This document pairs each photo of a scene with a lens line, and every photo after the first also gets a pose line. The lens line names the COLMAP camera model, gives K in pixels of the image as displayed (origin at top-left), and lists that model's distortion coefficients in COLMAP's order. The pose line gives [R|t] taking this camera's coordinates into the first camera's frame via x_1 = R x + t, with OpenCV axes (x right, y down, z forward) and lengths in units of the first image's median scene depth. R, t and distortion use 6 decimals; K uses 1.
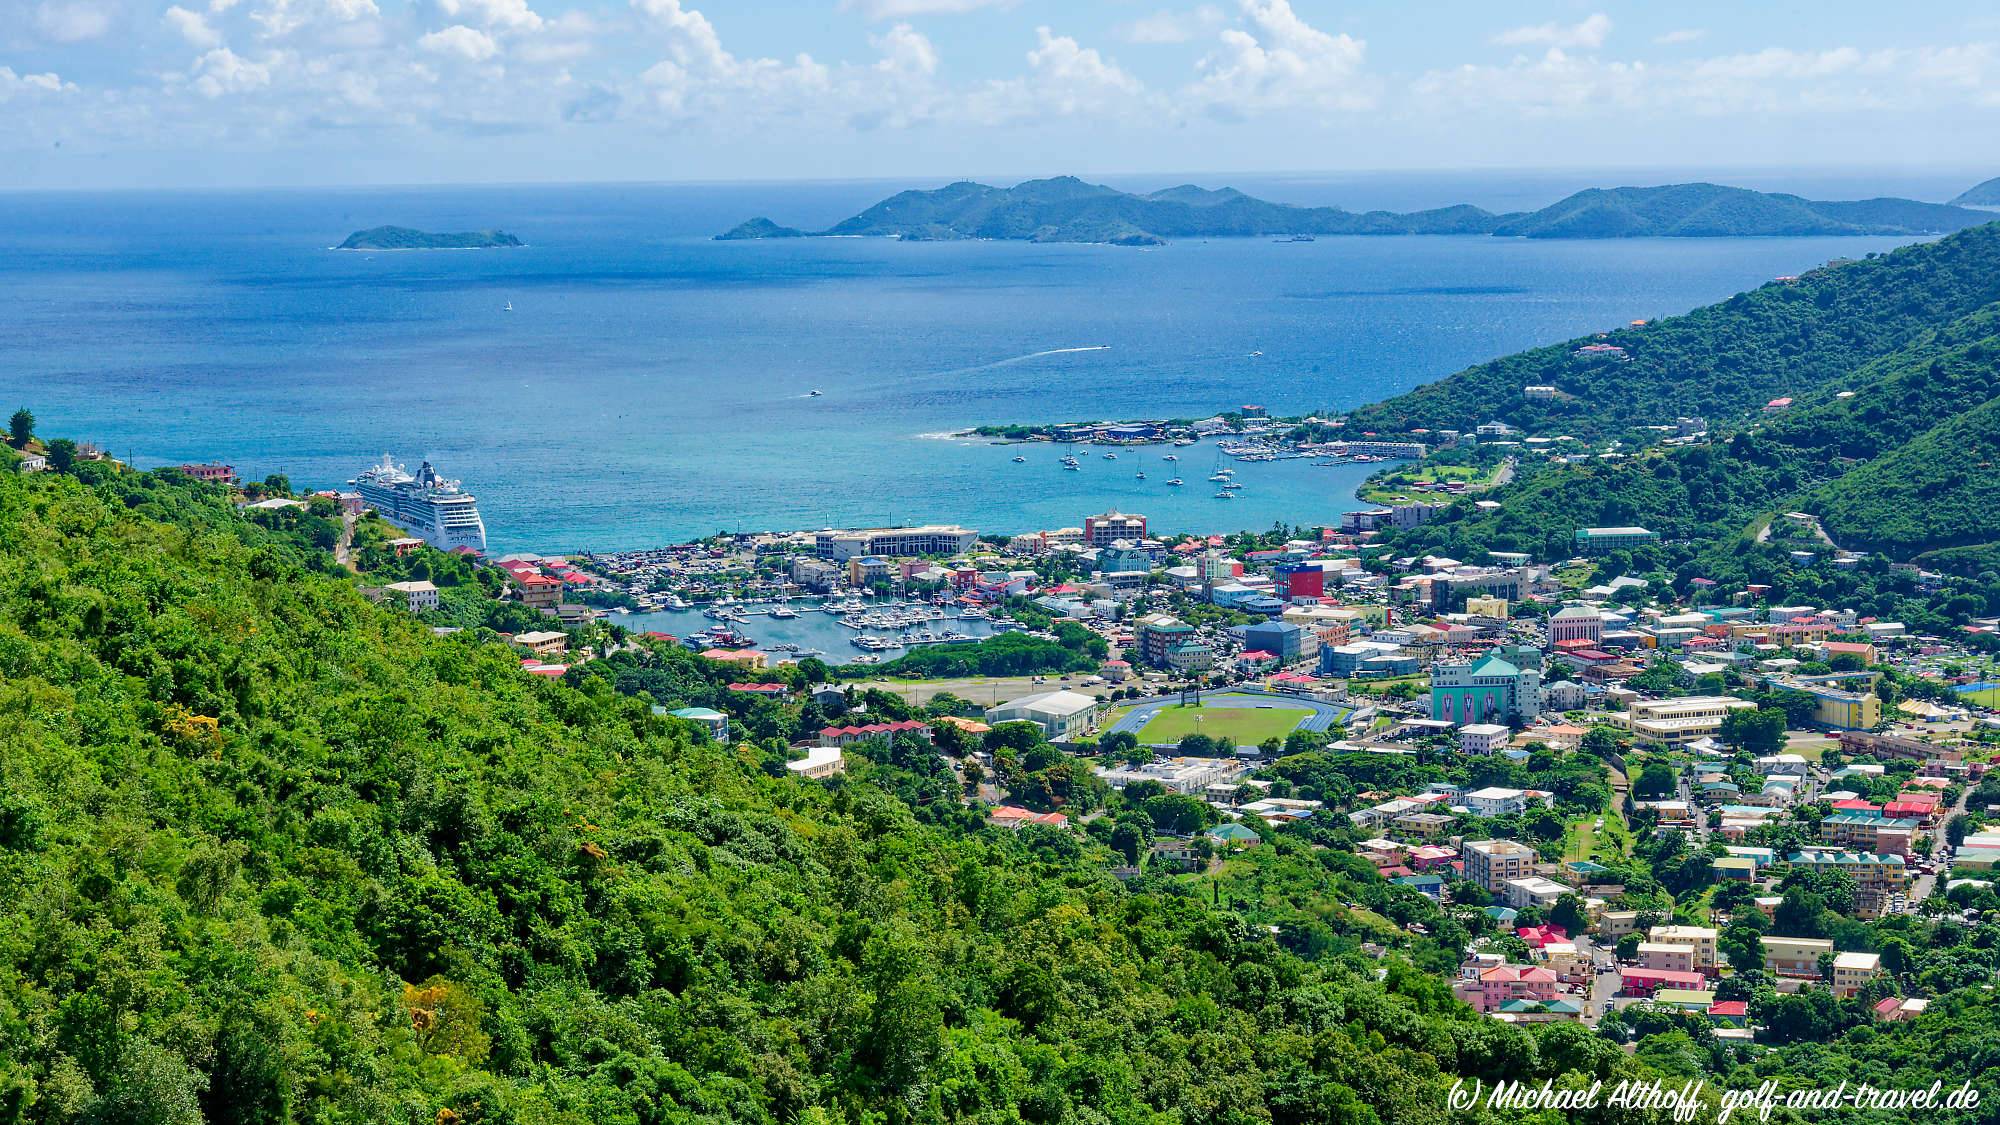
lens RADIAL K [[3374.6, 0, 998.3], [0, 3374.6, 560.9], [0, 0, 1]] dist [0.023063, 0.000000]
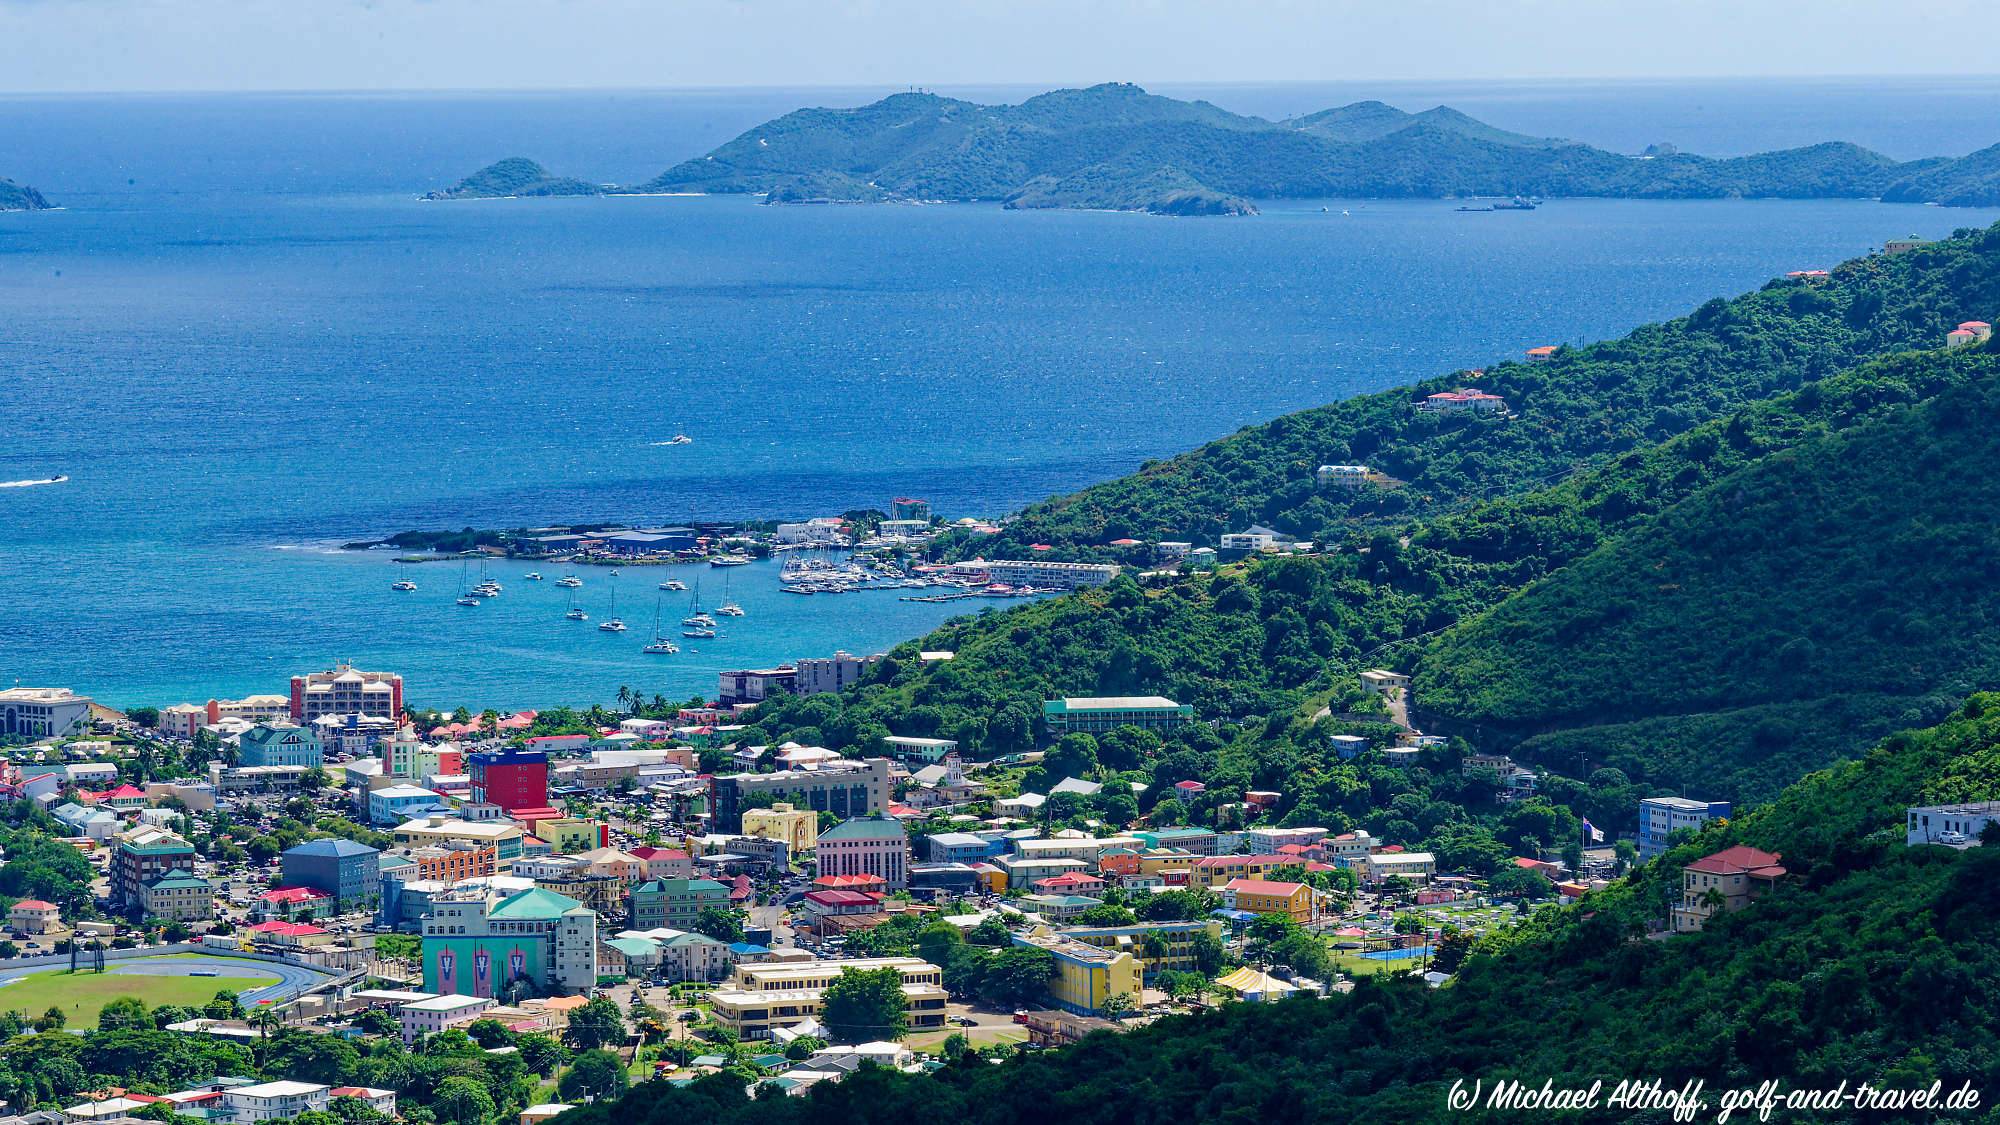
lens RADIAL K [[6622.7, 0, 1002.1], [0, 6622.7, 550.2], [0, 0, 1]] dist [0.003110, 0.000000]
pose [[0.999468, 0.008317, -0.031527, 0.178016], [-0.009664, 0.999036, -0.042822, 0.012208], [0.031141, 0.043104, 0.998585, -0.110655]]
